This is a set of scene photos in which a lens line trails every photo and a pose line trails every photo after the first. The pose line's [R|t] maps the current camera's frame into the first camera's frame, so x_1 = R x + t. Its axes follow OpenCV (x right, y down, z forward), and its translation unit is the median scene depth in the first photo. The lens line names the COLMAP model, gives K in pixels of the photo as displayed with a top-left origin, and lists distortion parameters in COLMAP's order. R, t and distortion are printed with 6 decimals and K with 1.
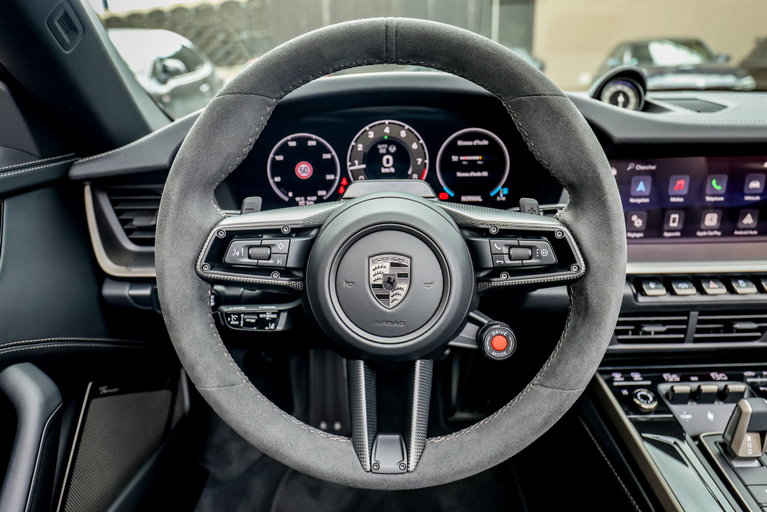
lens RADIAL K [[478.7, 0, 383.5], [0, 478.7, 256.0], [0, 0, 1]] dist [-0.014523, 0.001000]
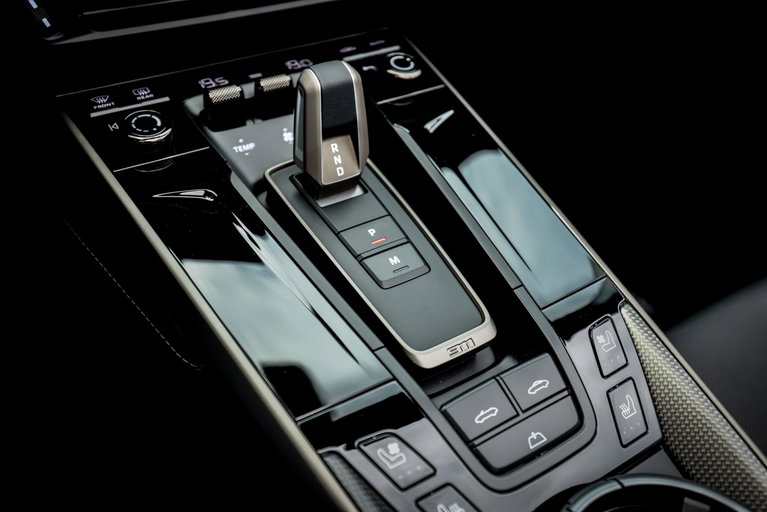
lens RADIAL K [[723.2, 0, 383.5], [0, 723.2, 256.0], [0, 0, 1]] dist [0.040525, 0.000117]
pose [[0.830583, -0.297476, 0.470786, 0.362817], [0.158783, 0.936788, 0.311797, 0.229111], [-0.533778, -0.184220, 0.825314, 0.265396]]
